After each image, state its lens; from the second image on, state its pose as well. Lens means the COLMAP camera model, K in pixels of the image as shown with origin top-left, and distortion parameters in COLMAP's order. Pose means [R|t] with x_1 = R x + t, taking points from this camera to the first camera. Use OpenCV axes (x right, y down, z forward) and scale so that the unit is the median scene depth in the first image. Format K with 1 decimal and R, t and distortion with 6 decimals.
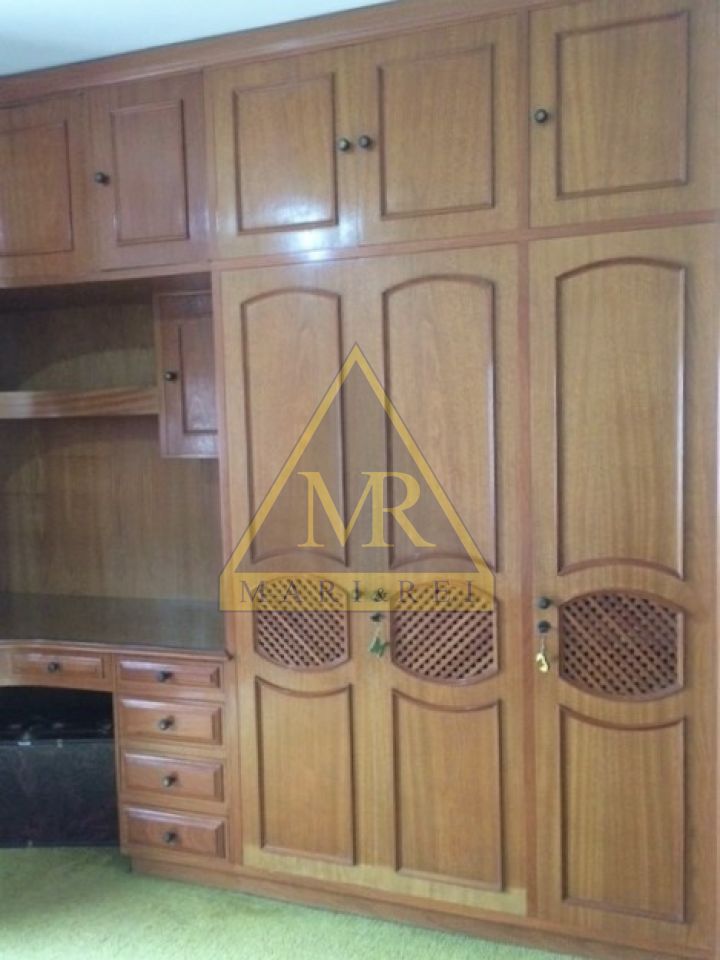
lens RADIAL K [[841.9, 0, 363.4], [0, 841.9, 476.9], [0, 0, 1]] dist [0.070447, -0.075292]
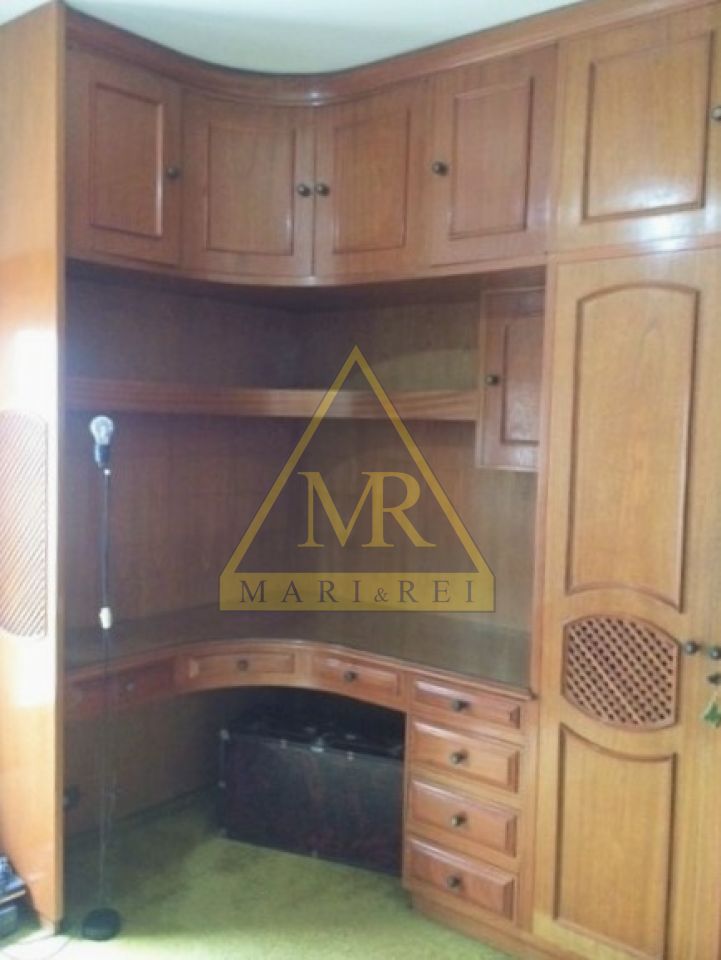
lens RADIAL K [[841.9, 0, 365.1], [0, 841.9, 478.3], [0, 0, 1]] dist [0.070447, -0.075292]
pose [[0.931323, 0.076463, -0.356077, -0.022403], [-0.079615, 0.996809, 0.005819, -0.007064], [0.355386, 0.022930, 0.934438, 0.097330]]
